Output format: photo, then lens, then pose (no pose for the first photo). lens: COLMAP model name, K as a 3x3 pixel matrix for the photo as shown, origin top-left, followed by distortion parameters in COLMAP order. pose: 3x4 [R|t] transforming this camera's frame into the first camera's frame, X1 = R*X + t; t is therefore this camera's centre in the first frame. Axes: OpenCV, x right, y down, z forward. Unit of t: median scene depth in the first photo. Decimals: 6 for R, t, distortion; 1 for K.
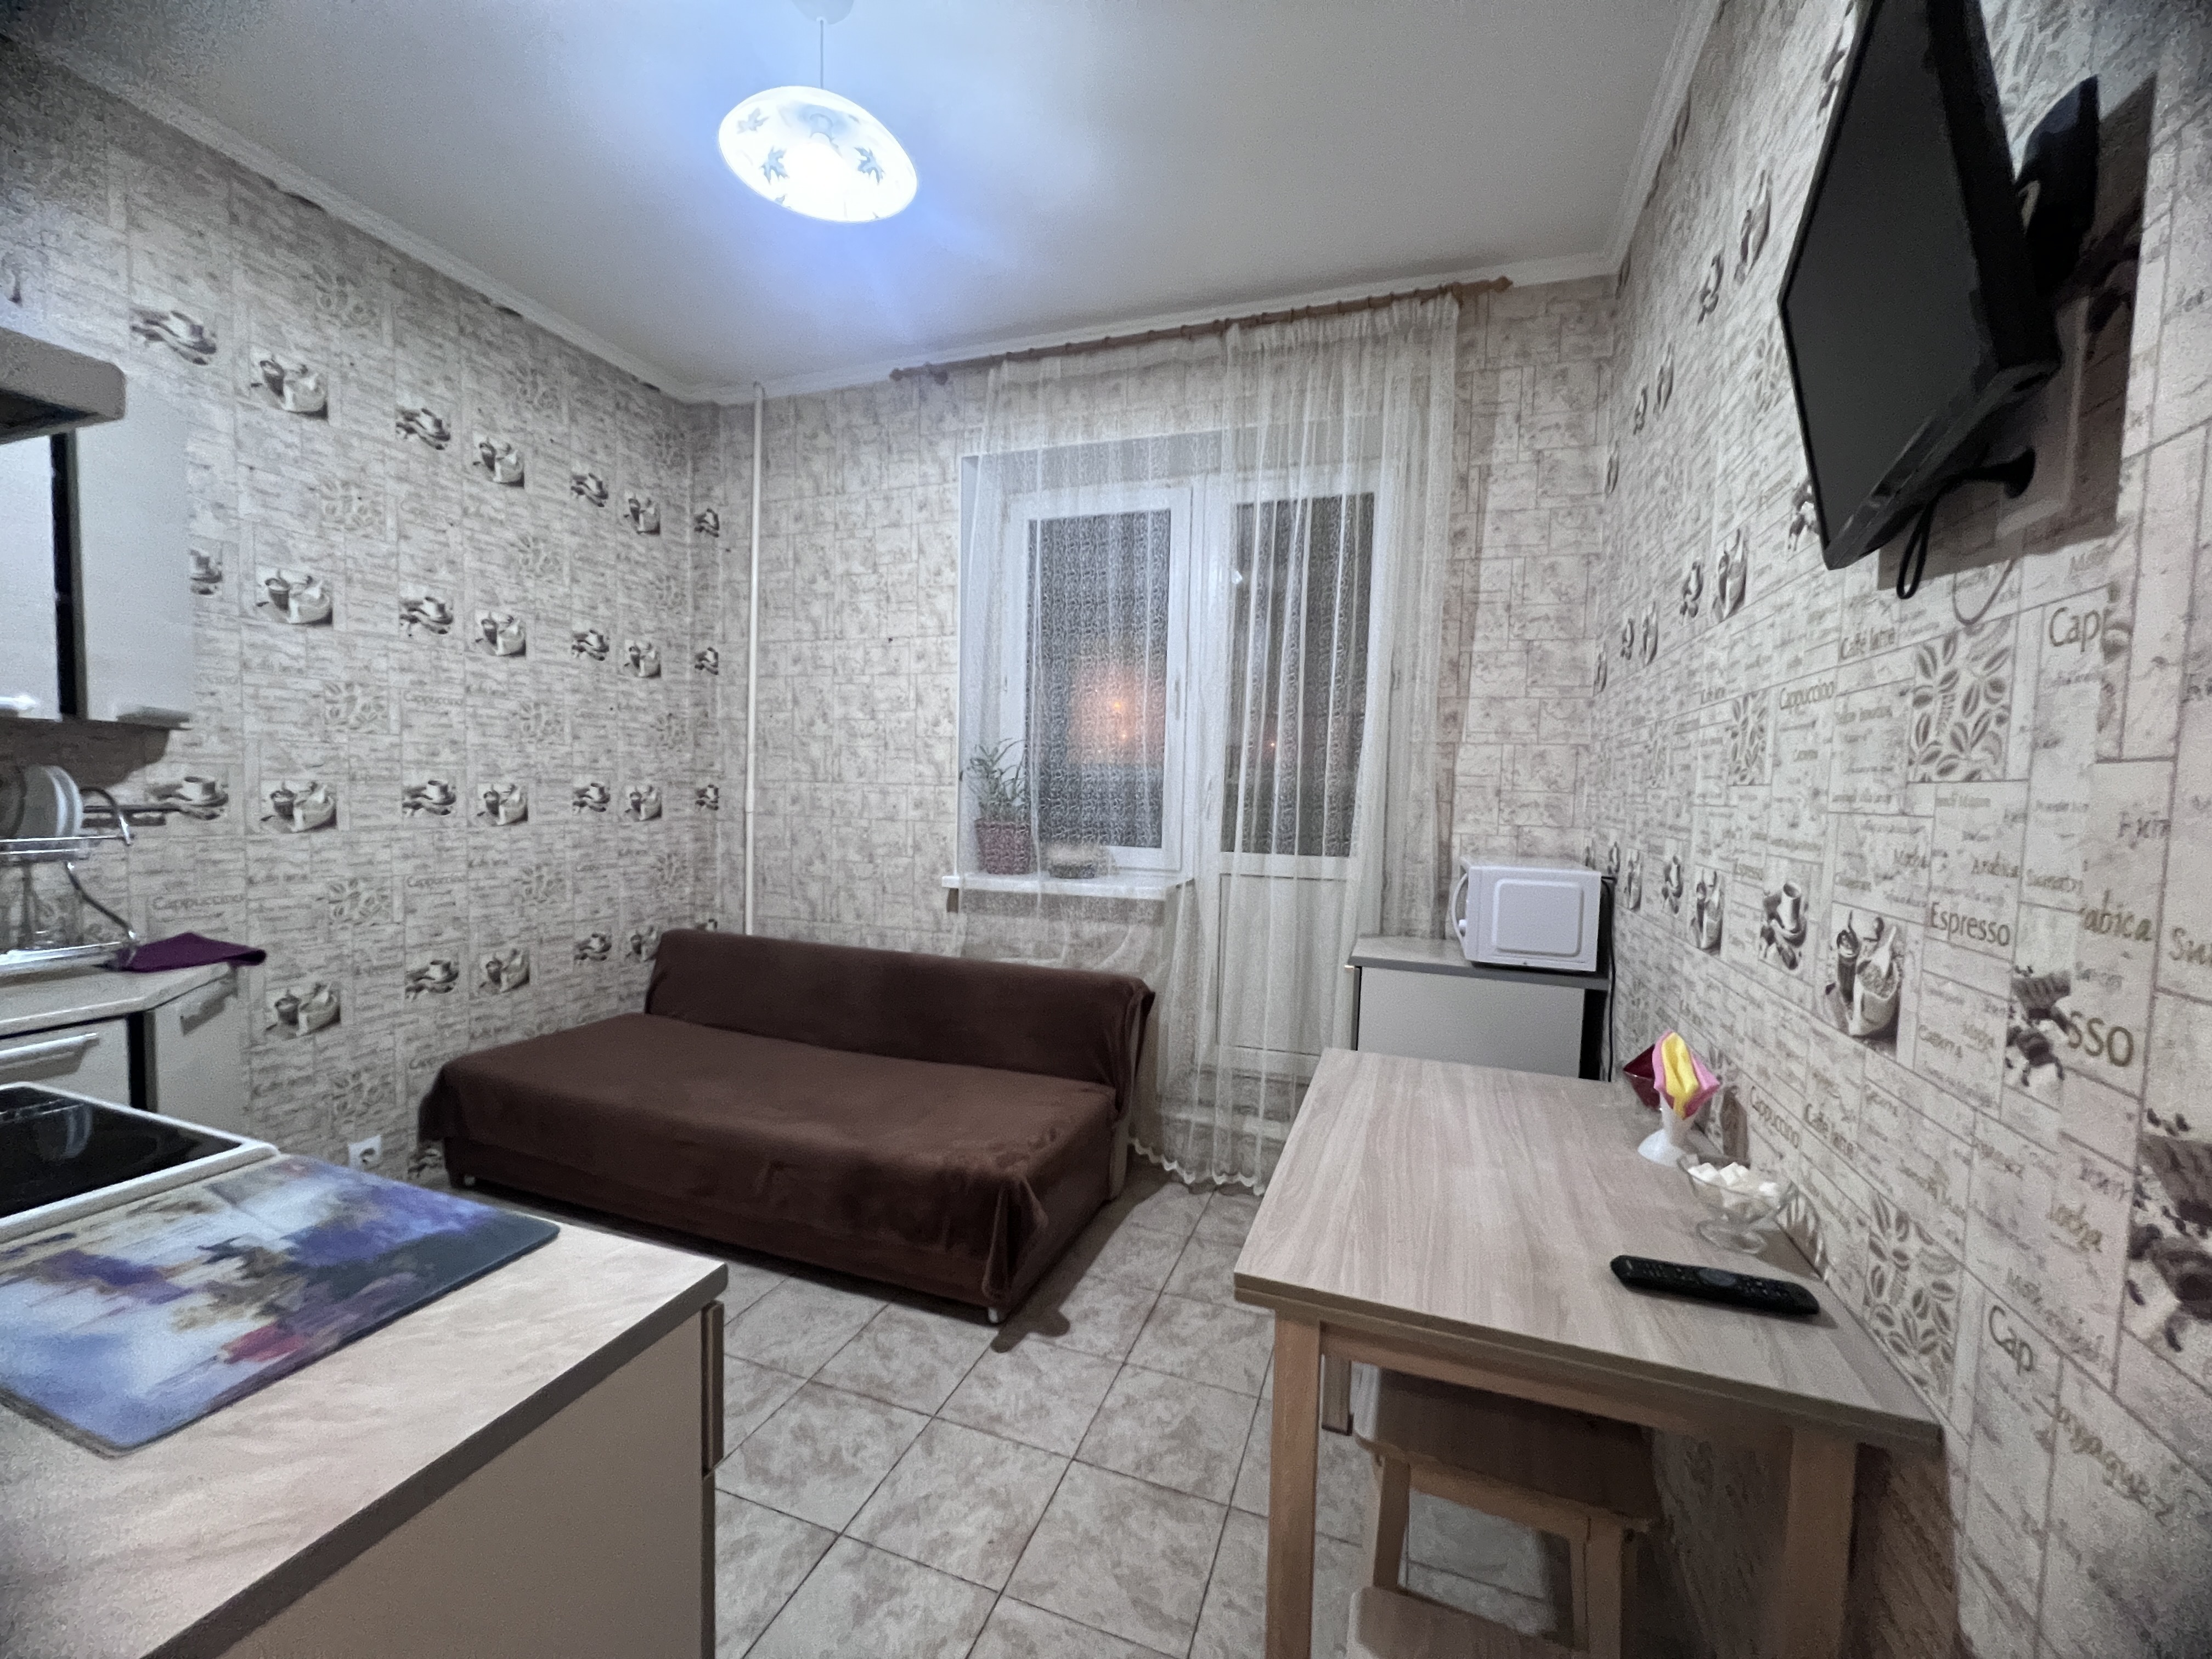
lens RADIAL K [[887.8, 0, 1096.5], [0, 887.8, 829.8], [0, 0, 1]] dist [-0.003861, 0.001007]
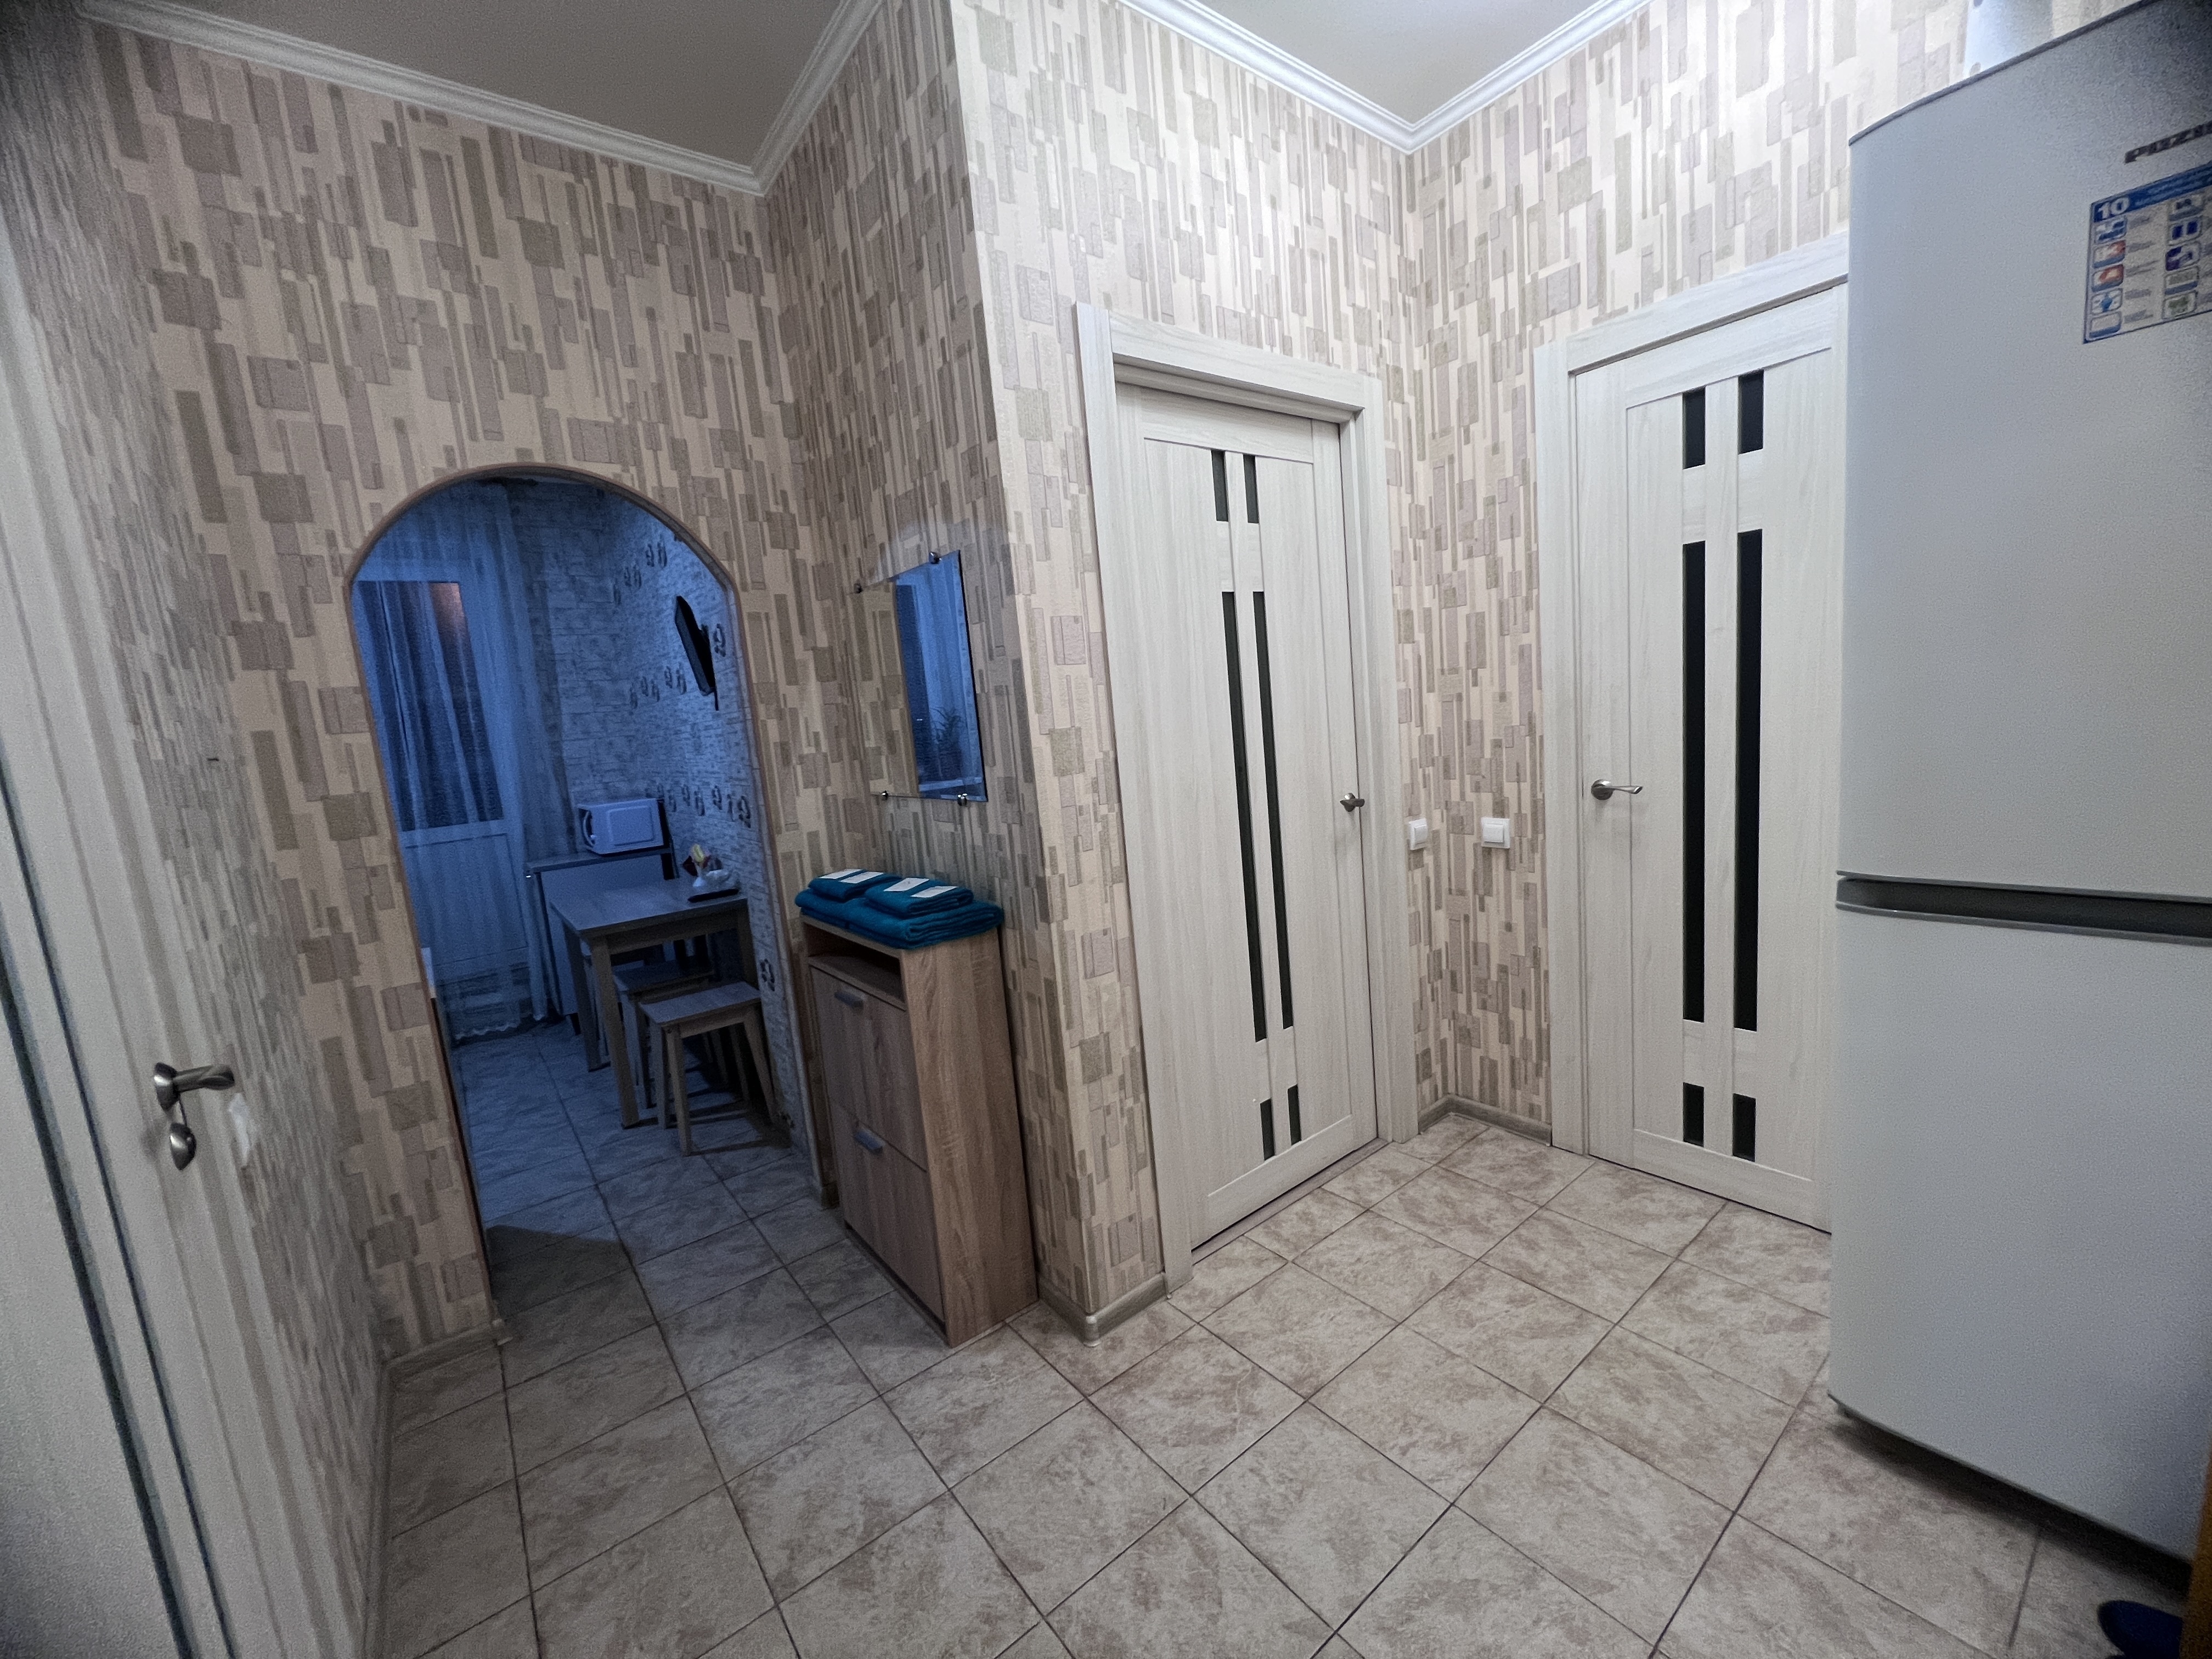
lens RADIAL K [[887.8, 0, 1098.1], [0, 887.8, 827.1], [0, 0, 1]] dist [-0.003861, 0.001007]
pose [[0.528383, -0.191418, 0.827146, -0.521379], [0.150844, 0.979918, 0.130413, -0.000520], [-0.835498, 0.055862, 0.546647, -0.845031]]
